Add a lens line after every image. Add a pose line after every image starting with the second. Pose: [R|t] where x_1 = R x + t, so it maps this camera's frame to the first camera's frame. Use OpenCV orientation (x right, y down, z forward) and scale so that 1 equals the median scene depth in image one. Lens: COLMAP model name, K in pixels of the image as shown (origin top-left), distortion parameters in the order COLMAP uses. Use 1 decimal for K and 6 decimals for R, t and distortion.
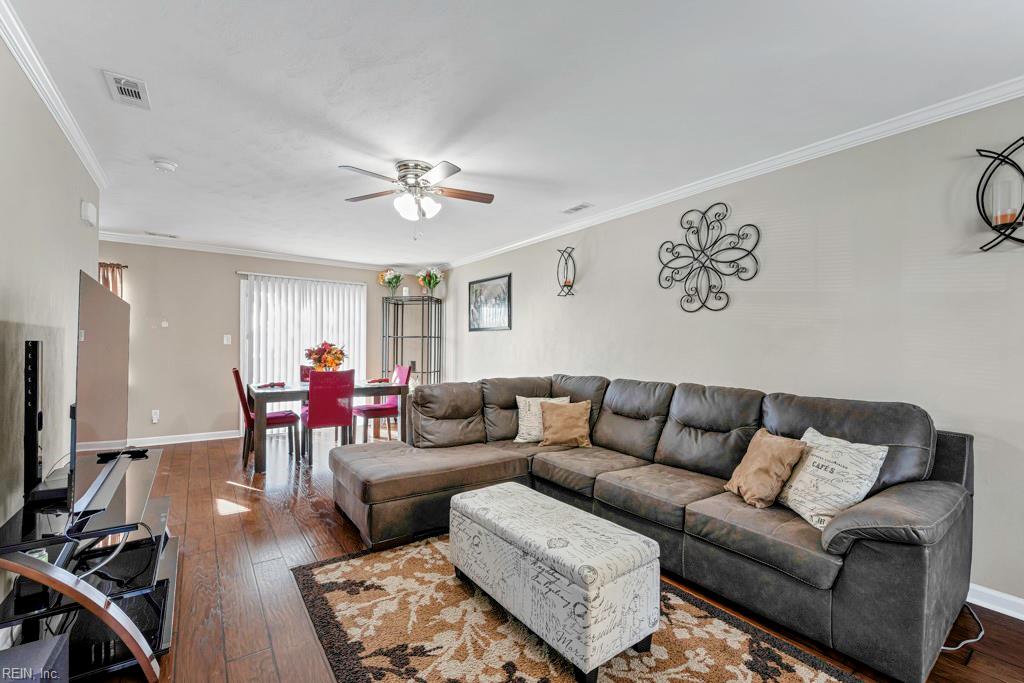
lens RADIAL K [[431.0, 0, 533.6], [0, 431.0, 346.8], [0, 0, 1]] dist [-0.000668, -0.000092]
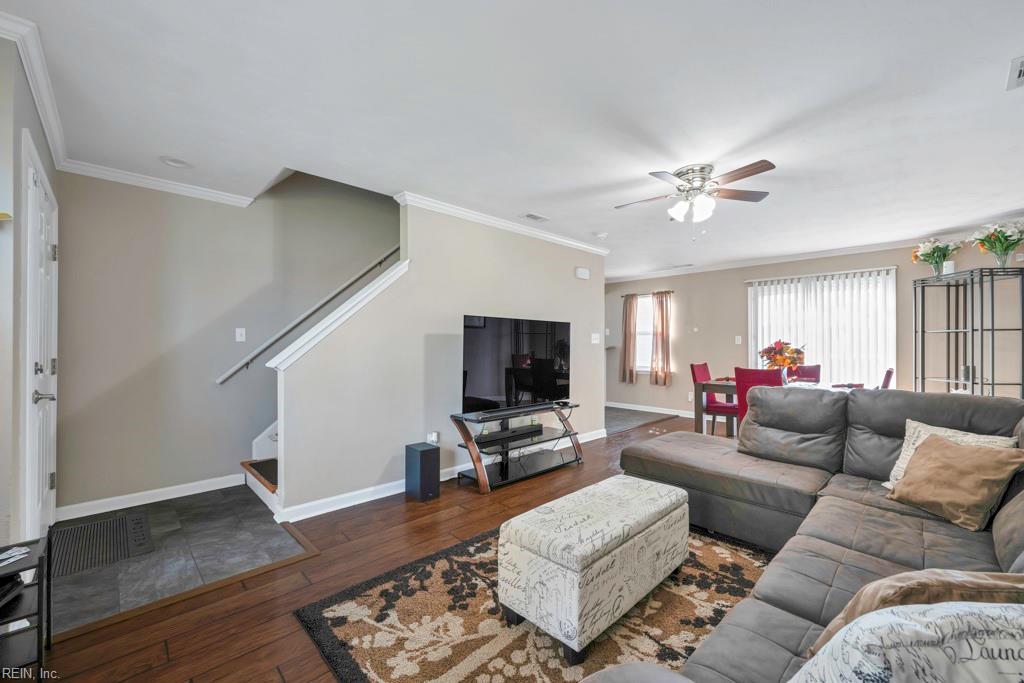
lens RADIAL K [[431.0, 0, 511.9], [0, 431.0, 337.9], [0, 0, 1]] dist [-0.000668, -0.000092]
pose [[0.125409, -0.024788, -0.991795, 0.532593], [0.001672, 0.999692, -0.024774, 0.007398], [0.992104, 0.001448, 0.125412, 0.335336]]
